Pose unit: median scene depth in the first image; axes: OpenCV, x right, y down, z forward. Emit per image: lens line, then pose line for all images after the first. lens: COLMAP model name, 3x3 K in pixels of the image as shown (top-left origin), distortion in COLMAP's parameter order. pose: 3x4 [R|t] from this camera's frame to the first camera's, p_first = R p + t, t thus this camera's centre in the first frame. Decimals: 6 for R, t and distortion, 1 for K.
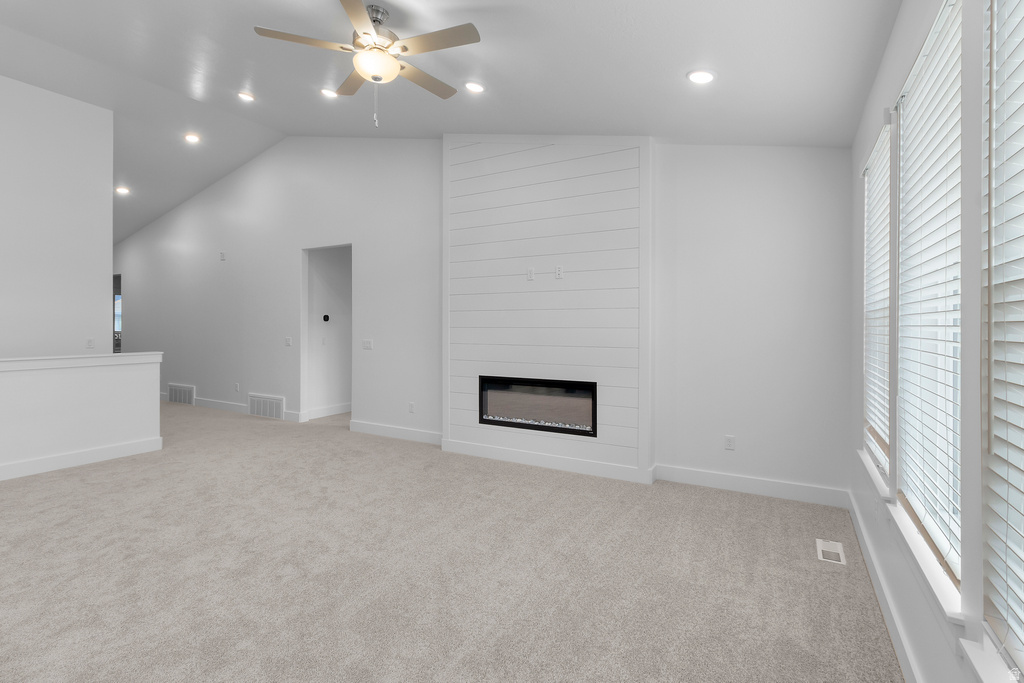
lens RADIAL K [[490.3, 0, 512.8], [0, 490.3, 333.9], [0, 0, 1]] dist [0.011207, -0.002077]
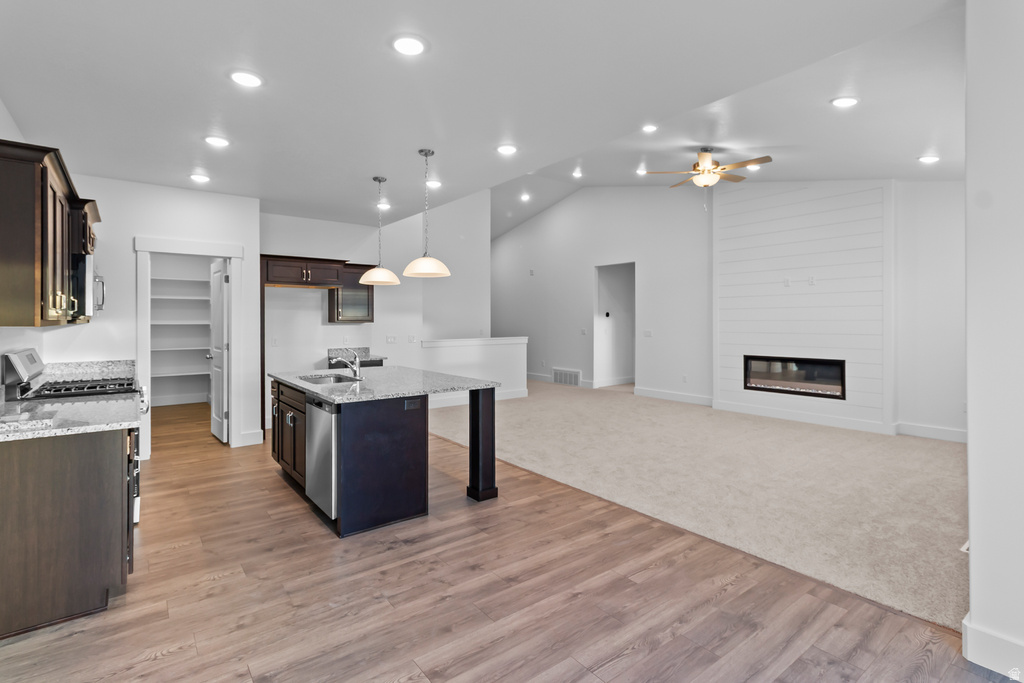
lens RADIAL K [[490.3, 0, 513.1], [0, 490.3, 324.6], [0, 0, 1]] dist [0.011207, -0.002077]
pose [[0.920058, -0.002873, -0.391772, -0.127038], [0.000163, 0.999976, -0.006950, 0.008265], [0.391782, 0.006331, 0.920036, -0.556369]]
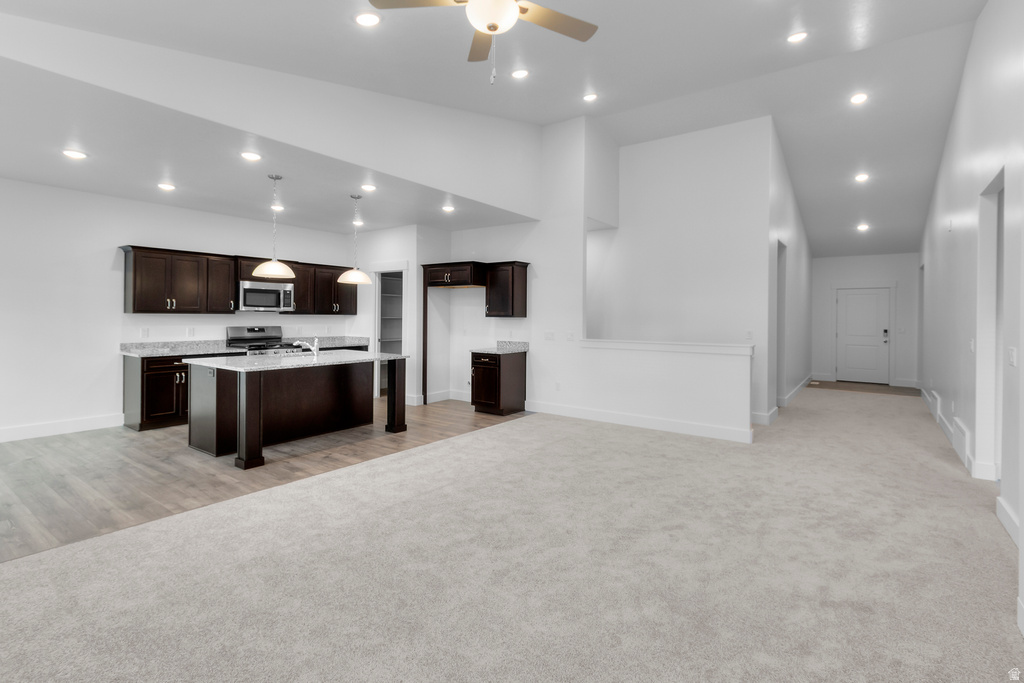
lens RADIAL K [[490.3, 0, 523.1], [0, 490.3, 310.1], [0, 0, 1]] dist [0.011207, -0.002077]
pose [[-0.120809, -0.021700, -0.992439, 0.340938], [-0.024314, 0.999526, -0.018896, -0.001058], [0.992378, 0.021848, -0.121279, 0.707677]]
